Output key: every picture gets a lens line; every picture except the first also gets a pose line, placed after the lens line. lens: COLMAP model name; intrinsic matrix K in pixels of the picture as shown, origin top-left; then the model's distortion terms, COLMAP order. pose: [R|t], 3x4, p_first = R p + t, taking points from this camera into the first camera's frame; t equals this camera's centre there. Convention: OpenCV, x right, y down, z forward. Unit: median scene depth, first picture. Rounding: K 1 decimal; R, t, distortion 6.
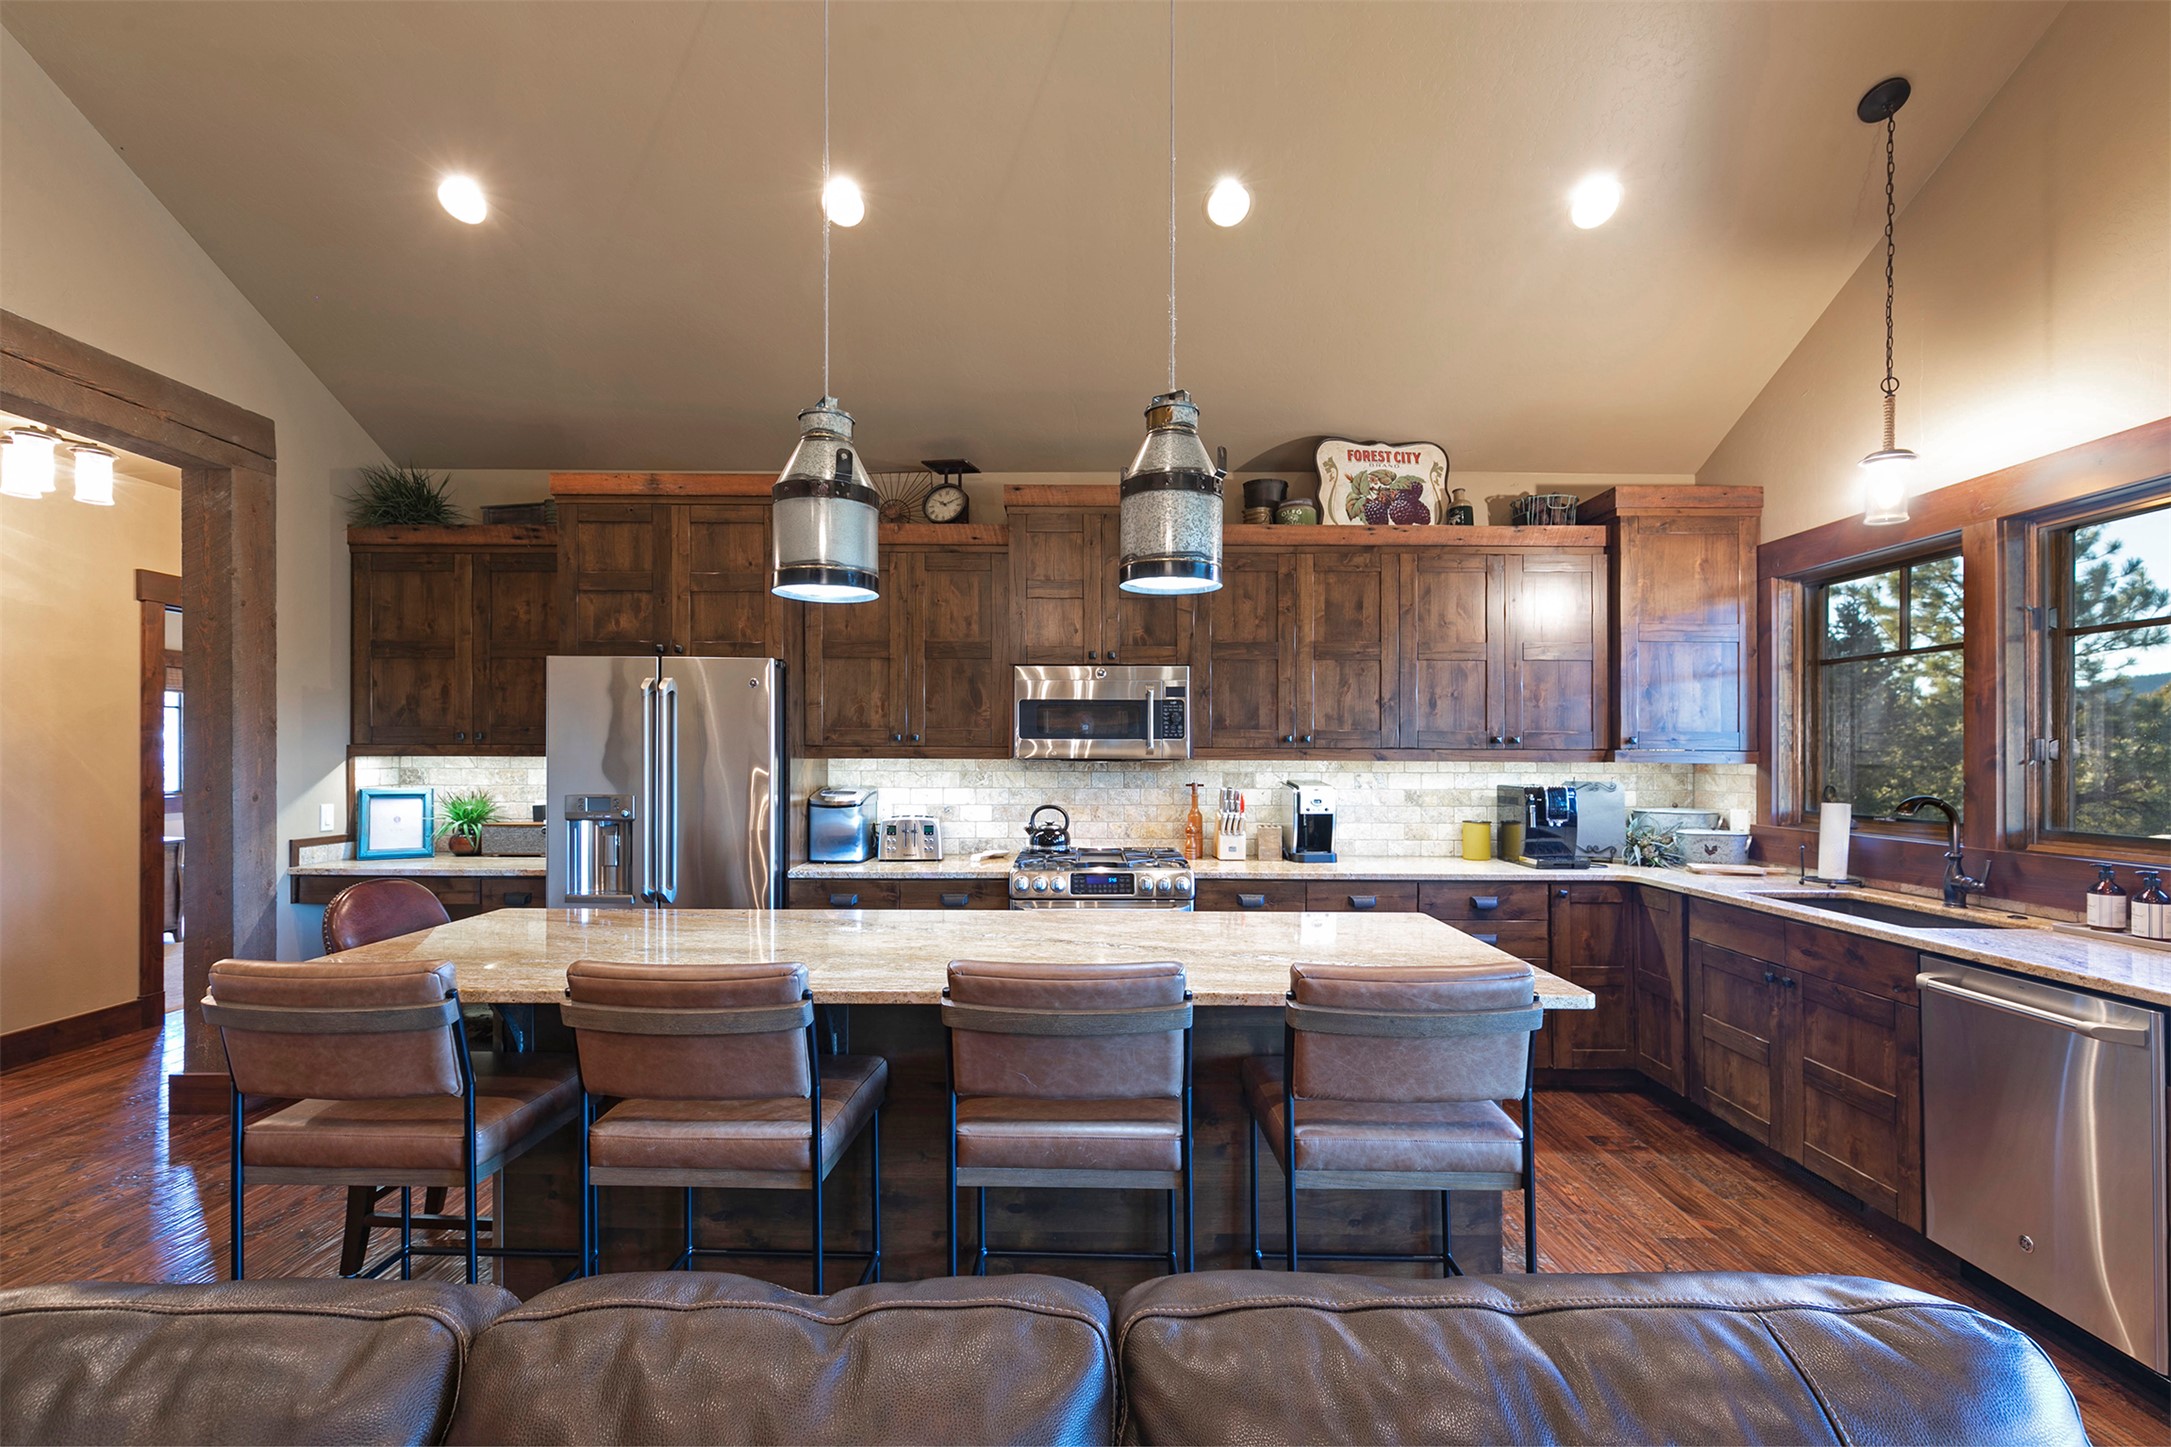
lens RADIAL K [[984.0, 0, 1087.7], [0, 984.0, 749.3], [0, 0, 1]] dist [0.008643, -0.002134]
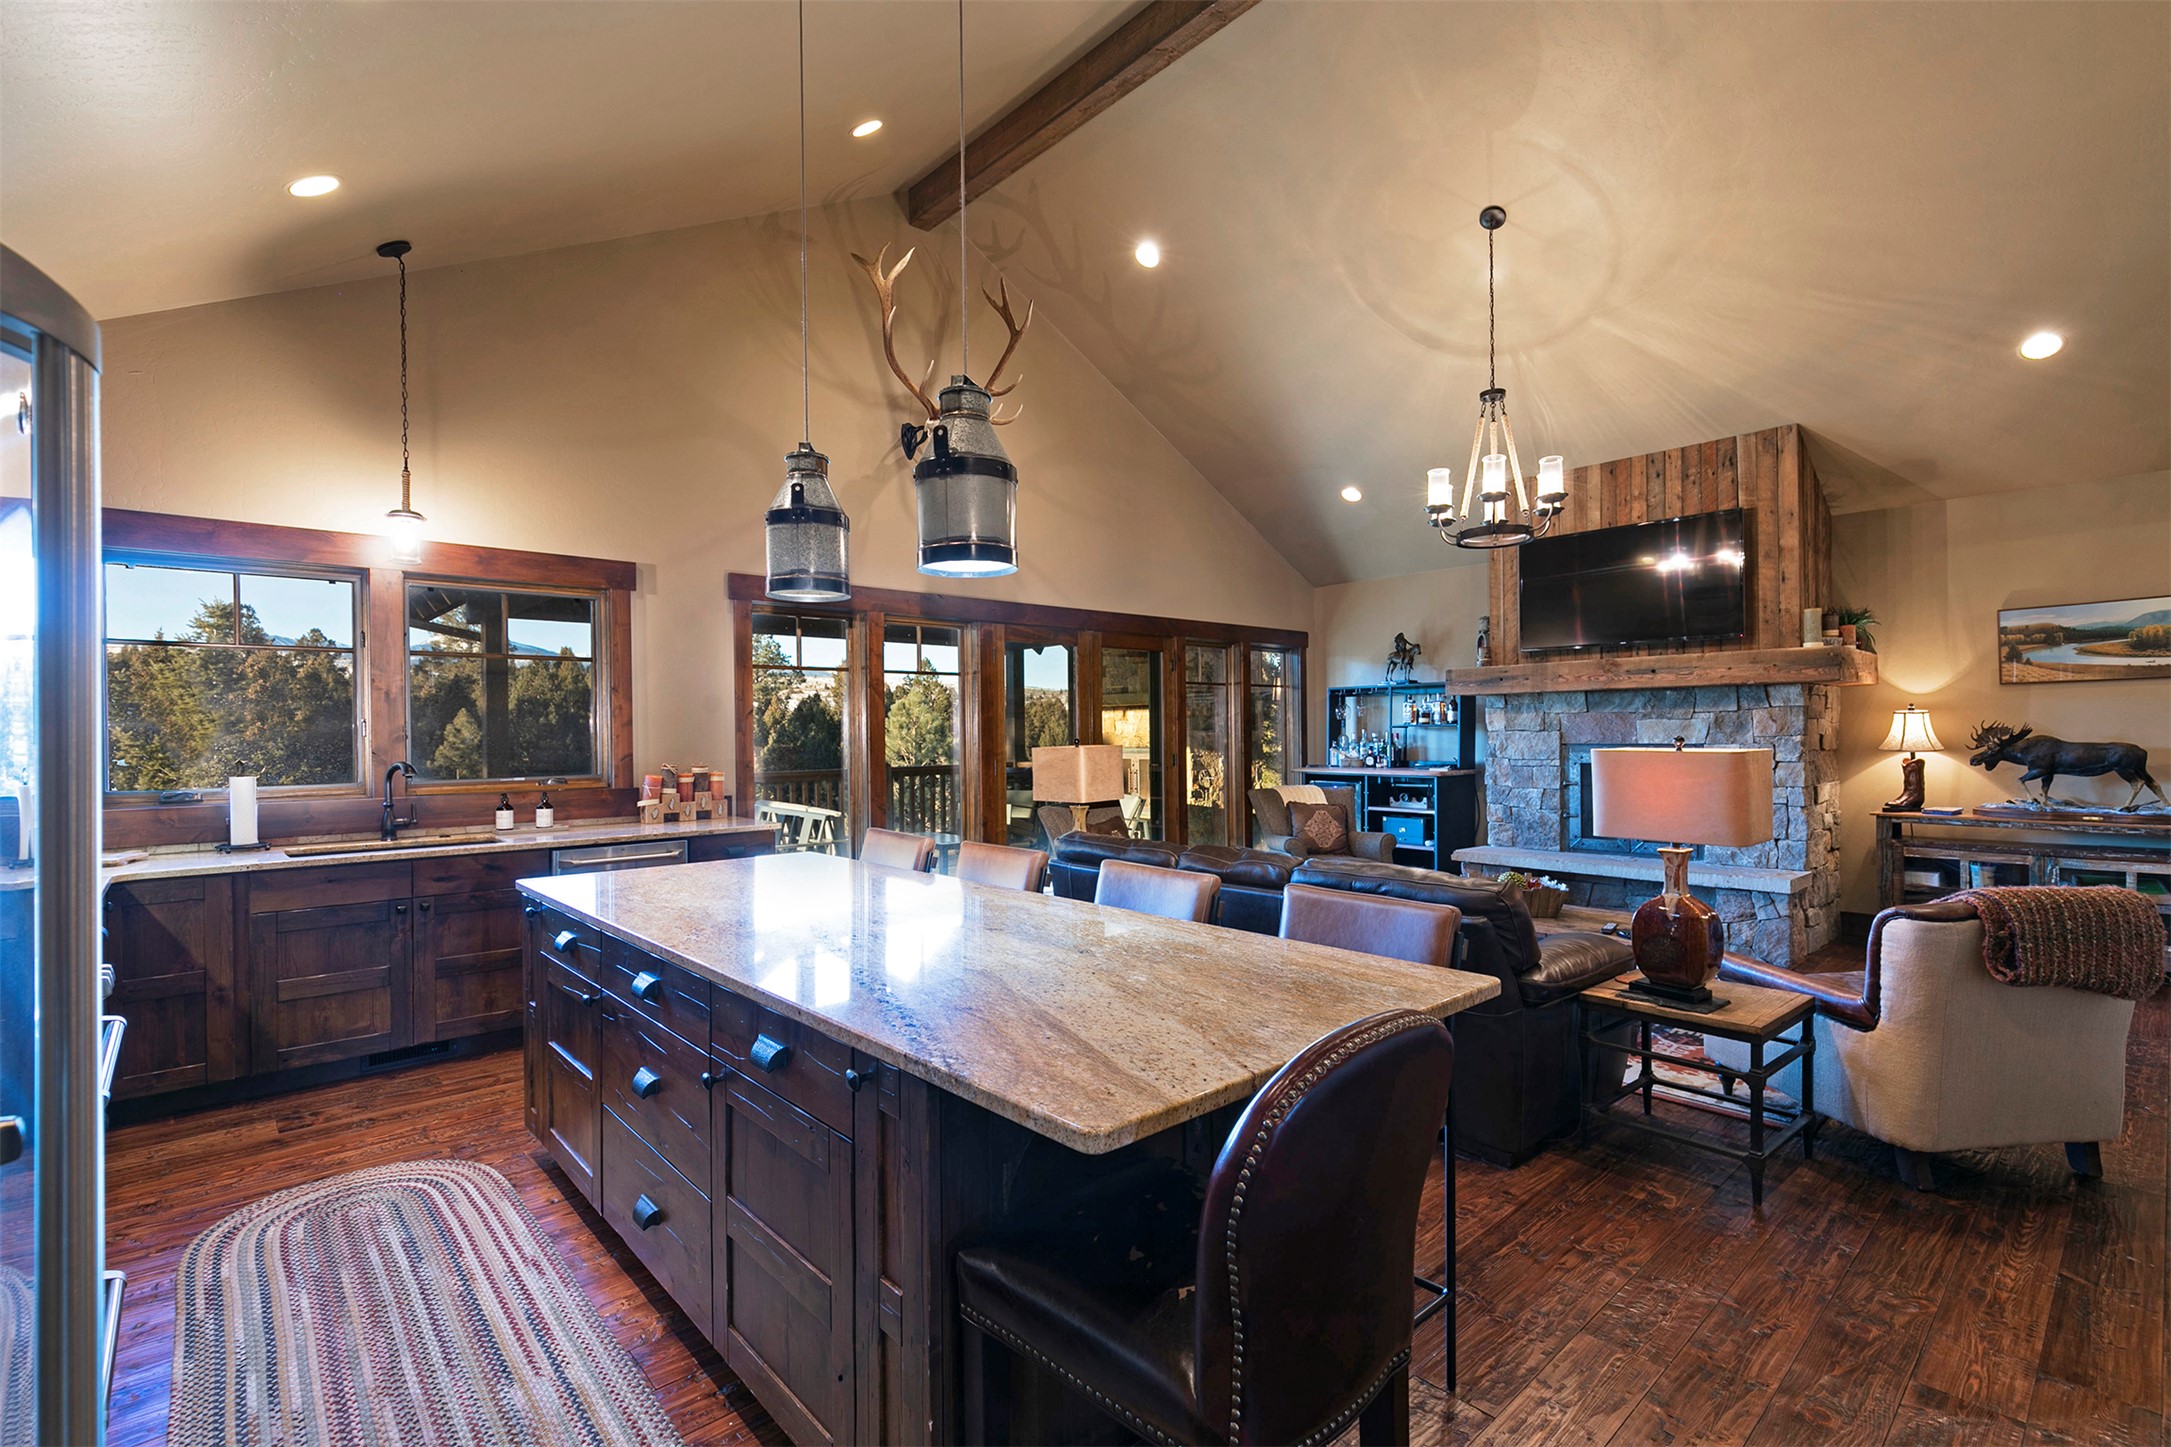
lens RADIAL K [[984.0, 0, 1100.7], [0, 984.0, 731.7], [0, 0, 1]] dist [0.008643, -0.002134]
pose [[-0.679338, 0.000944, 0.733825, -0.618299], [0.002438, 0.999997, 0.000971, 0.003810], [-0.733821, 0.002449, -0.679338, 0.892071]]
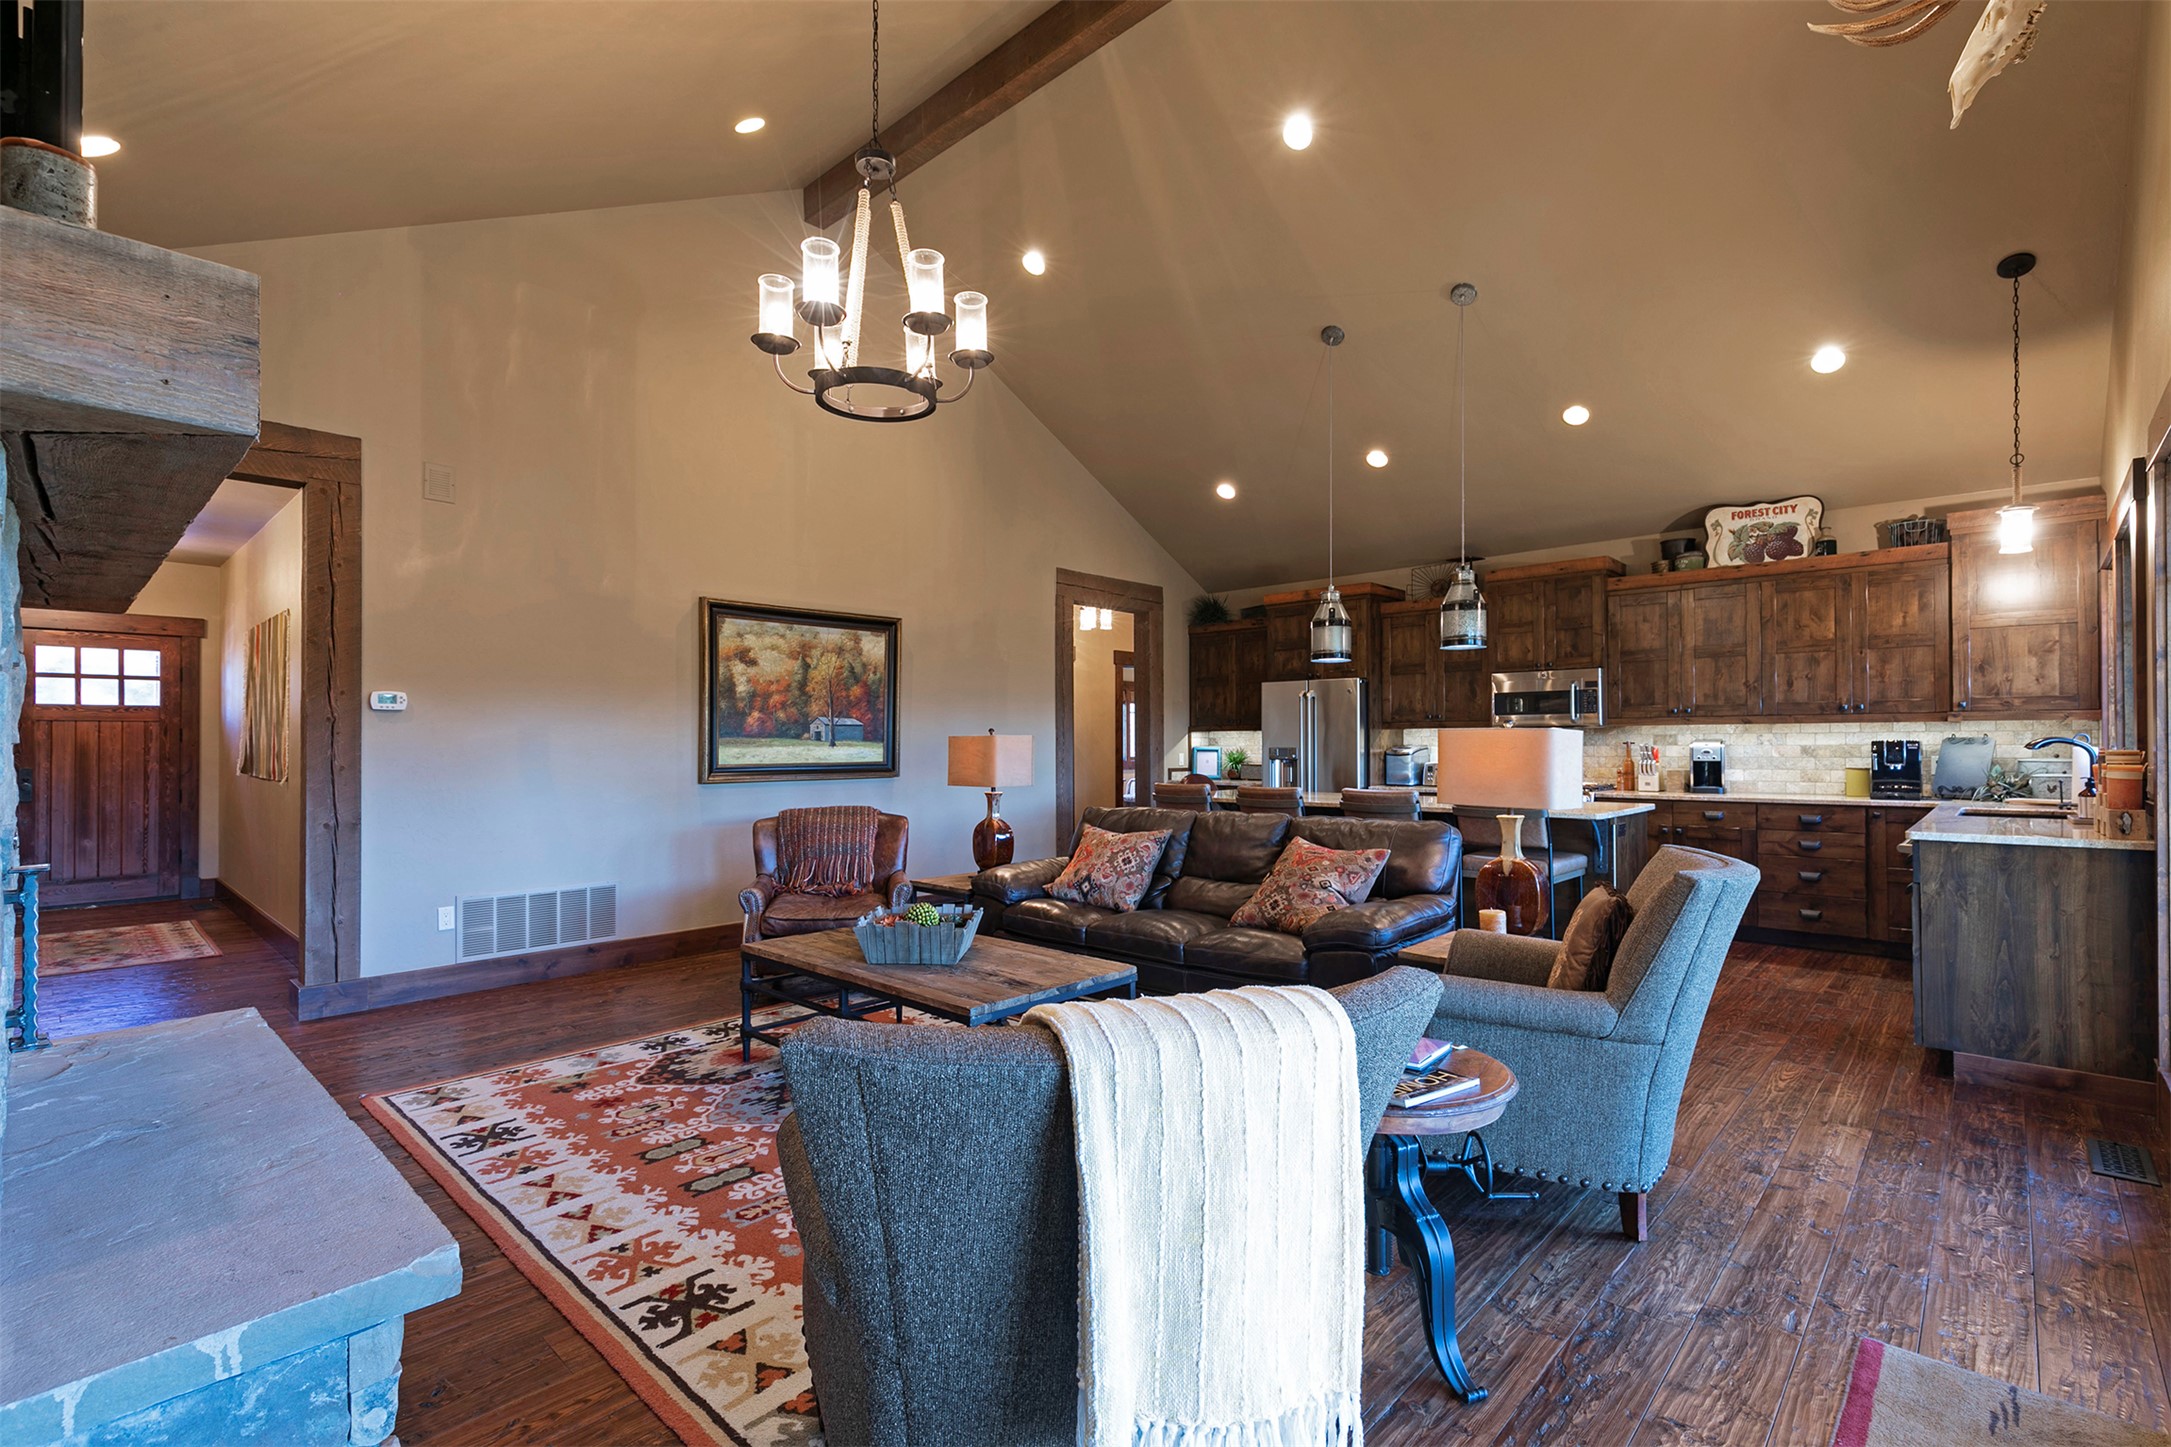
lens RADIAL K [[984.0, 0, 1093.9], [0, 984.0, 728.2], [0, 0, 1]] dist [0.008643, -0.002134]
pose [[0.733659, -0.017867, -0.679283, 0.580513], [0.010396, 0.999832, -0.015071, 0.029872], [0.679438, 0.003995, 0.733722, -0.745401]]
